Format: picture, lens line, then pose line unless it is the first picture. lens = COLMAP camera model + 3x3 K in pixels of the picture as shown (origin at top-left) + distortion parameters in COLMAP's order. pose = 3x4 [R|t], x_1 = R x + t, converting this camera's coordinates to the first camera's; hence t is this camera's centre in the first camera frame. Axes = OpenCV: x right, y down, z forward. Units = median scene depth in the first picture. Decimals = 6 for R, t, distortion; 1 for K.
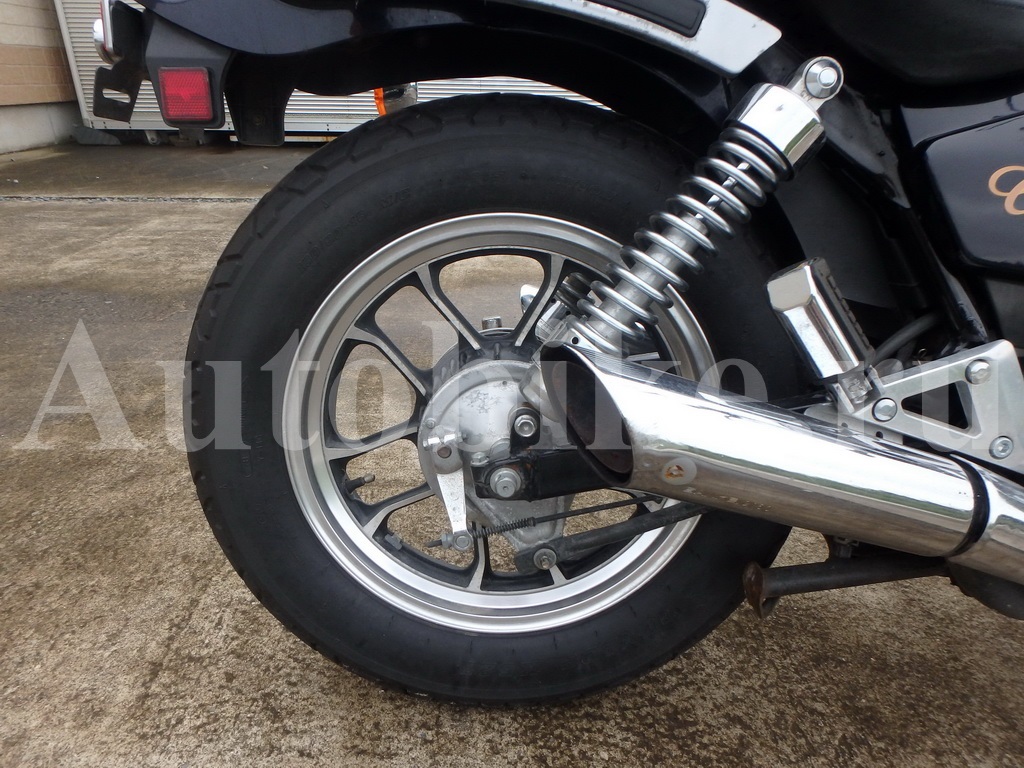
lens RADIAL K [[645.6, 0, 518.3], [0, 645.6, 385.8], [0, 0, 1]] dist [-0.037746, 0.015144]
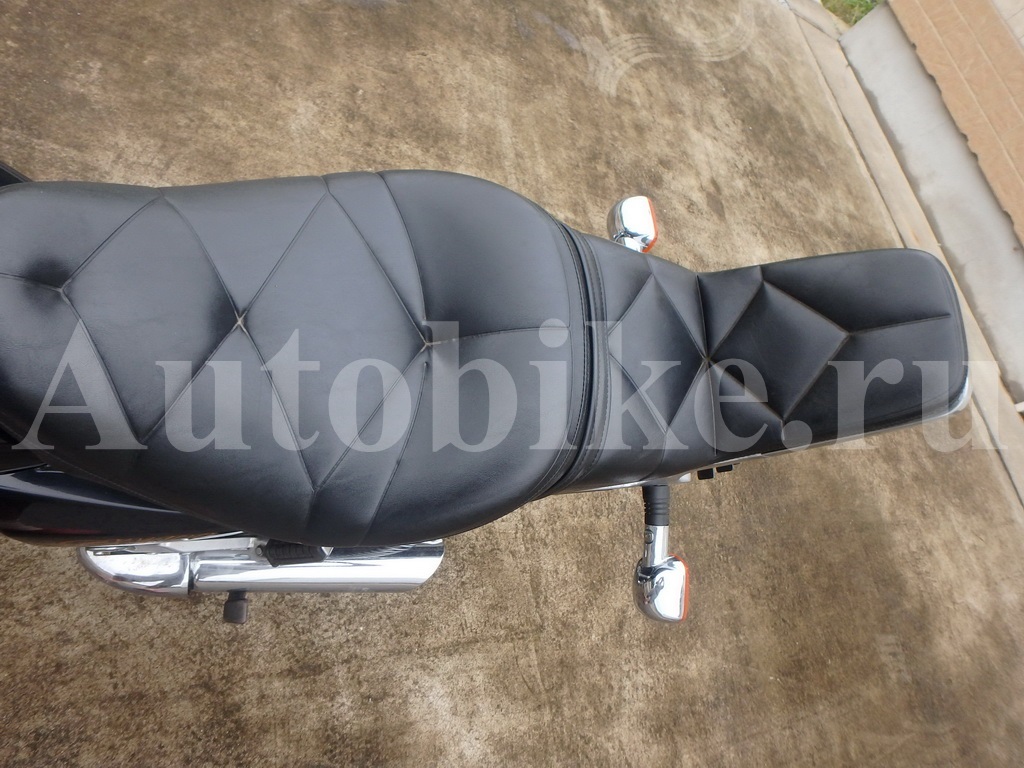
lens RADIAL K [[645.6, 0, 522.8], [0, 645.6, 363.1], [0, 0, 1]] dist [-0.037746, 0.015144]
pose [[-0.810926, -0.124081, -0.571841, 0.645624], [-0.572325, -0.035285, 0.819268, -1.282720], [-0.121833, 0.991645, -0.042401, 0.792144]]
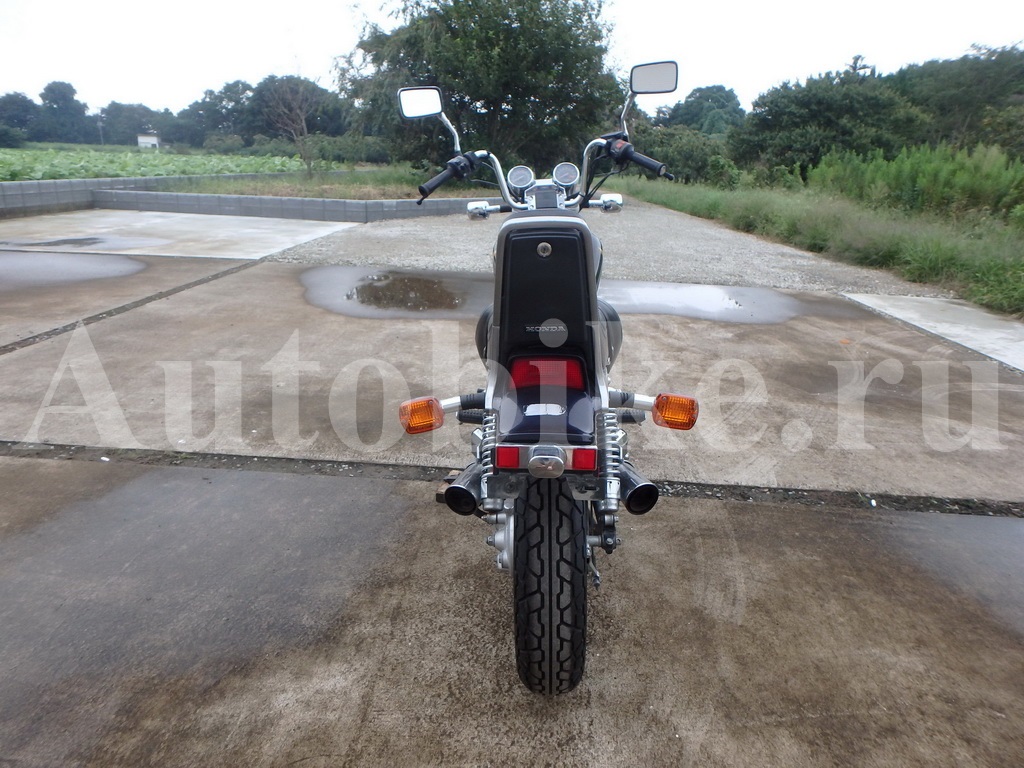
lens RADIAL K [[645.6, 0, 508.0], [0, 645.6, 389.3], [0, 0, 1]] dist [-0.037746, 0.015144]
pose [[0.070007, -0.353981, 0.932629, -1.731866], [0.390656, 0.869977, 0.300878, -0.997685], [-0.917871, 0.343274, 0.199189, 0.416877]]
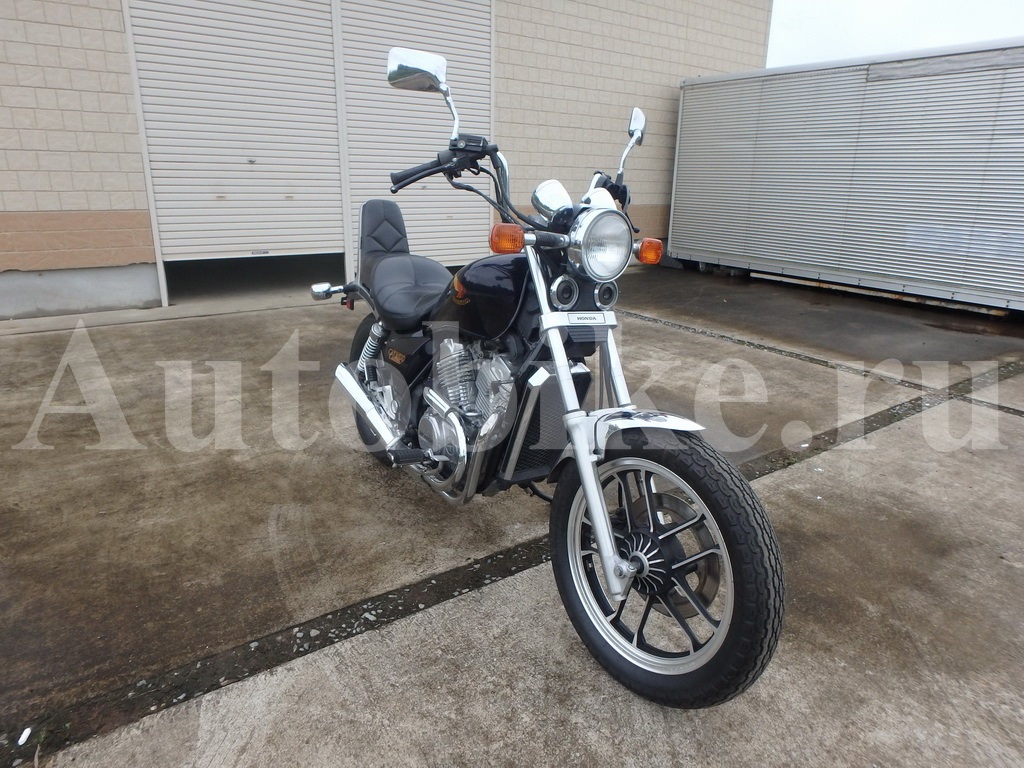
lens RADIAL K [[645.6, 0, 508.3], [0, 645.6, 376.9], [0, 0, 1]] dist [-0.037746, 0.015144]
pose [[0.543118, 0.233666, -0.806488, 3.261407], [-0.373606, 0.927430, 0.017107, -0.287100], [0.751959, 0.292018, 0.591003, -0.794469]]
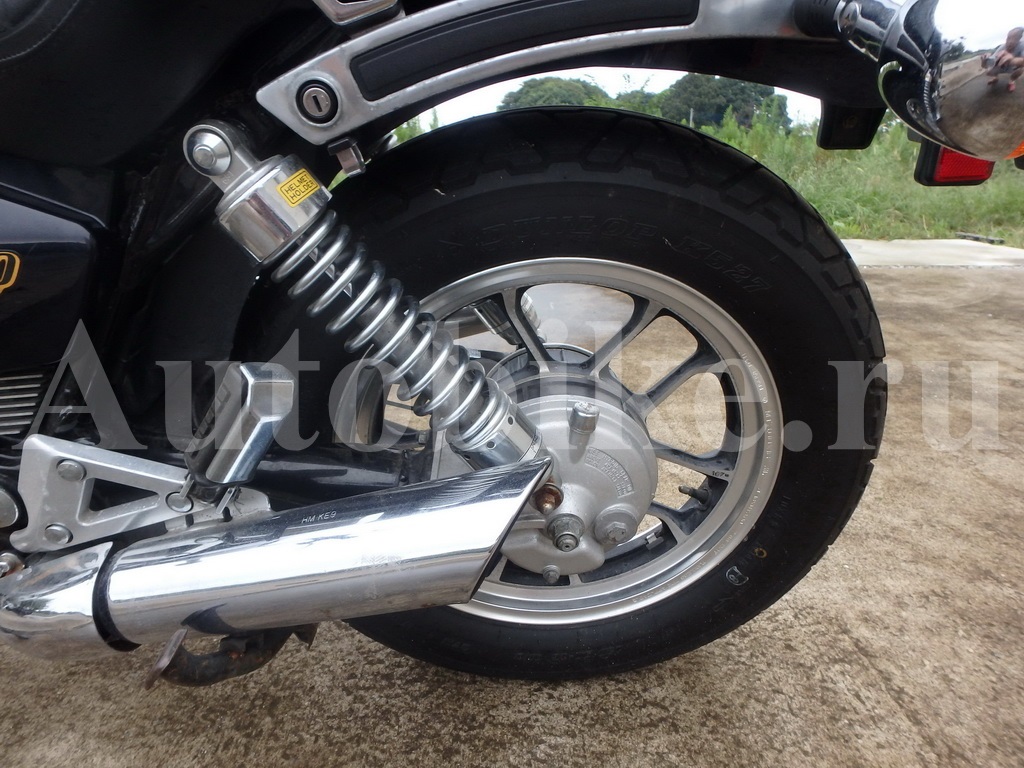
lens RADIAL K [[645.6, 0, 521.1], [0, 645.6, 380.4], [0, 0, 1]] dist [-0.037746, 0.015144]
pose [[-0.999302, -0.028241, -0.024461, 0.049845], [-0.037279, 0.710212, 0.703000, -0.632256], [-0.002481, 0.703421, -0.710769, 1.482920]]
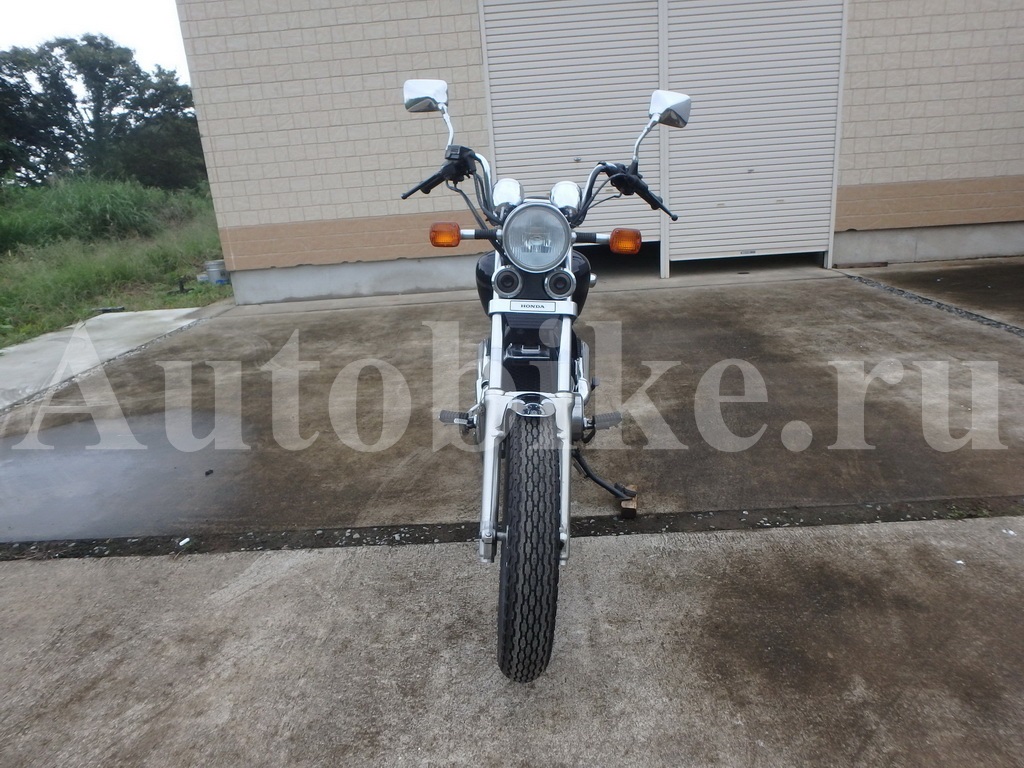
lens RADIAL K [[645.6, 0, 512.4], [0, 645.6, 377.1], [0, 0, 1]] dist [-0.037746, 0.015144]
pose [[-0.063861, 0.278307, -0.958367, 3.913119], [-0.376405, 0.882682, 0.281410, -0.940032], [0.924252, 0.378705, 0.048387, 0.564086]]
